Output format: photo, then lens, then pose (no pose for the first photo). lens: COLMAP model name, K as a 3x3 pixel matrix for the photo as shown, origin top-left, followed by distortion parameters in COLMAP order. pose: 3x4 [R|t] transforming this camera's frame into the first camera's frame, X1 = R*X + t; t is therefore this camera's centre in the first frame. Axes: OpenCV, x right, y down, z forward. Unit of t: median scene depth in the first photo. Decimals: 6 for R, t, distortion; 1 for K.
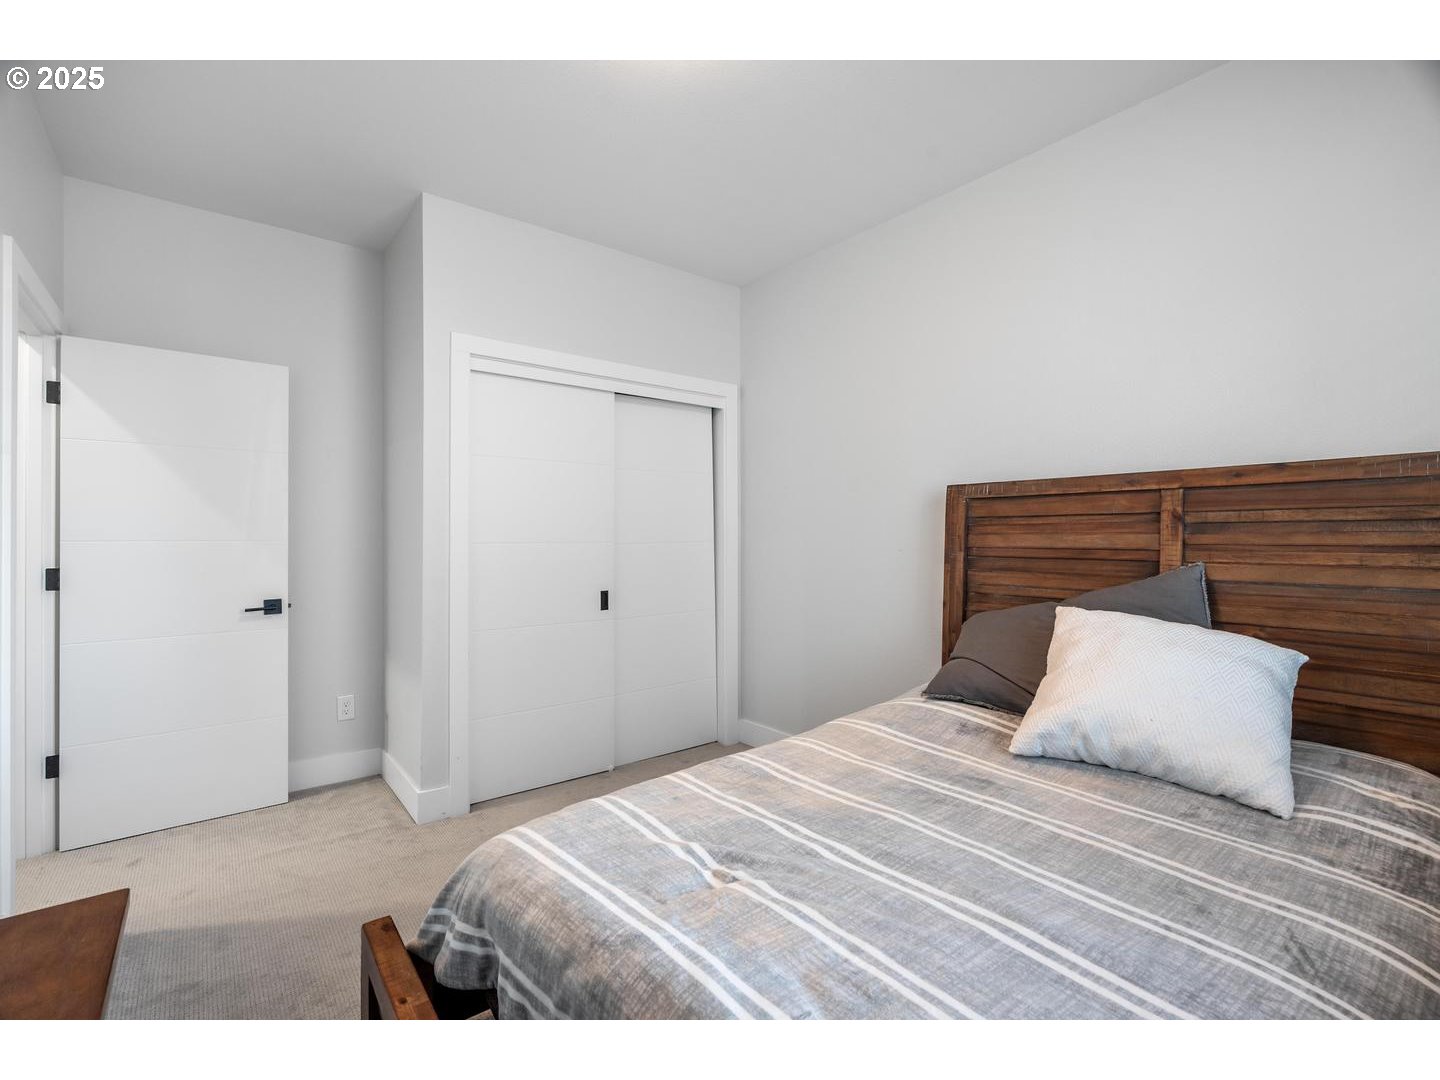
lens RADIAL K [[651.5, 0, 720.5], [0, 651.5, 534.4], [0, 0, 1]] dist [-0.001517, 0.000091]
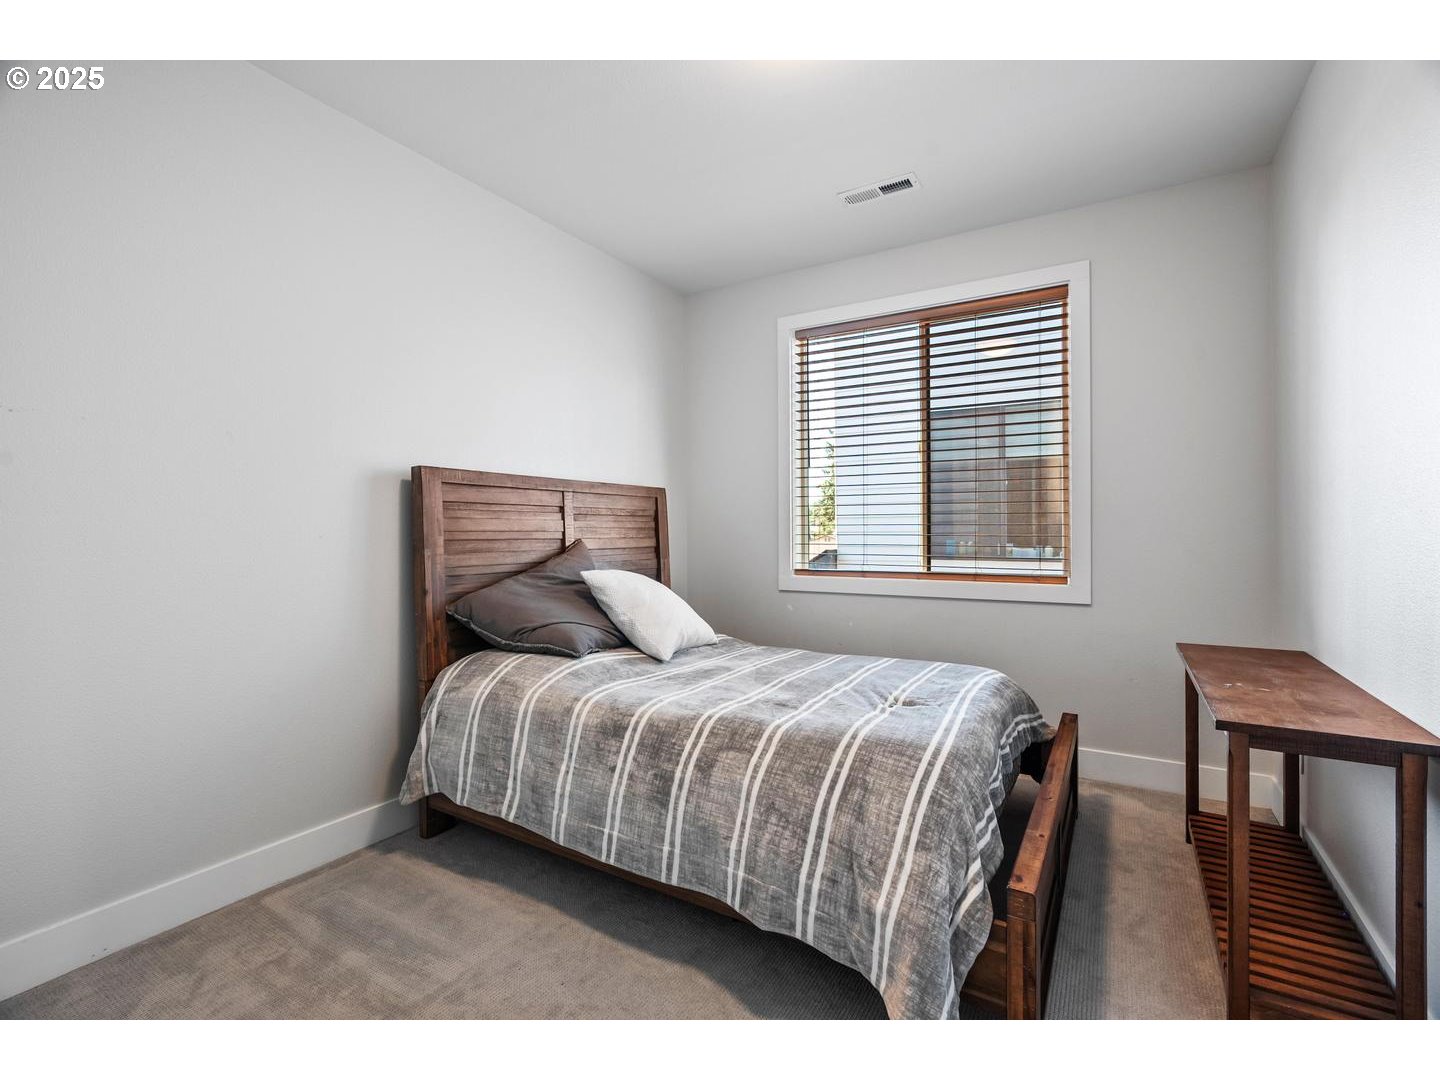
lens RADIAL K [[651.5, 0, 720.5], [0, 651.5, 534.4], [0, 0, 1]] dist [-0.001517, 0.000091]
pose [[-0.349664, -0.004807, 0.936863, -0.745156], [0.001895, 0.999981, 0.005838, 0.020596], [-0.936873, 0.003817, -0.349648, 1.016322]]
